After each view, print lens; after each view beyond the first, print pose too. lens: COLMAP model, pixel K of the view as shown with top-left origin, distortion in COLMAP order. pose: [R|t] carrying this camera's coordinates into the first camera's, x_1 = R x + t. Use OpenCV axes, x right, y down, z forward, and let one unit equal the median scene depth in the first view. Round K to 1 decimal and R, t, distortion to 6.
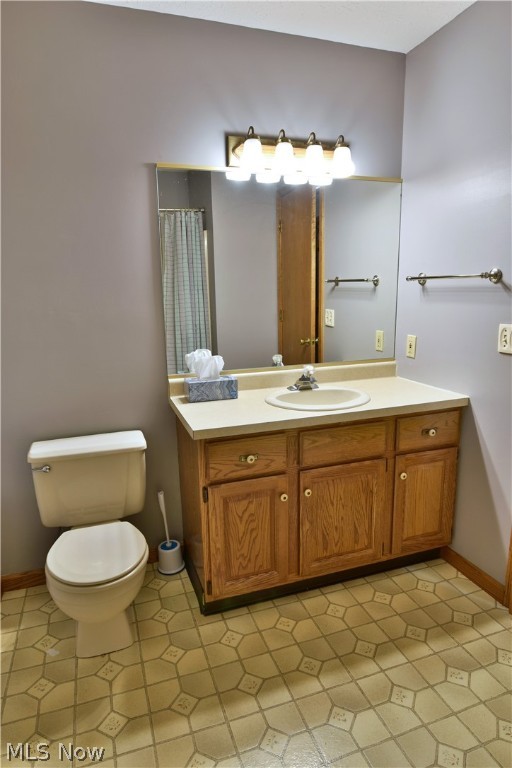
lens RADIAL K [[467.3, 0, 256.5], [0, 467.3, 386.3], [0, 0, 1]] dist [-0.009662, -0.007903]
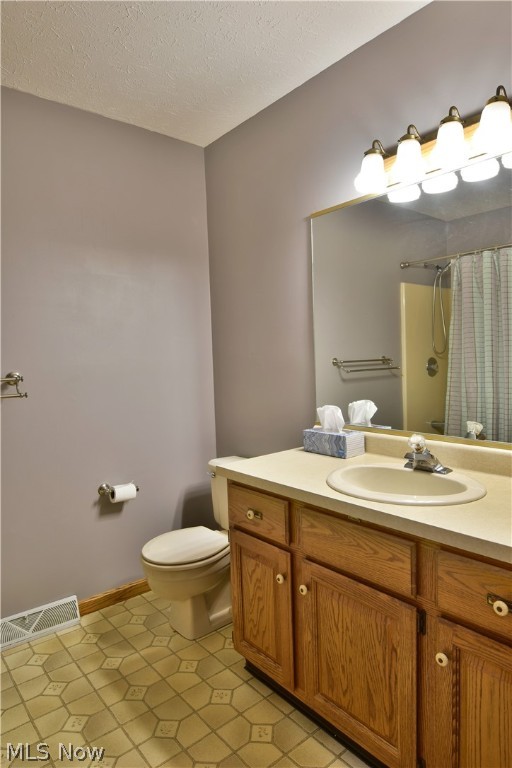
lens RADIAL K [[467.3, 0, 255.9], [0, 467.3, 381.4], [0, 0, 1]] dist [-0.009662, -0.007903]
pose [[0.347273, 0.057249, -0.936015, 0.772015], [-0.164868, 0.986315, -0.000842, -0.095862], [0.923158, 0.154611, 0.351959, 0.595505]]
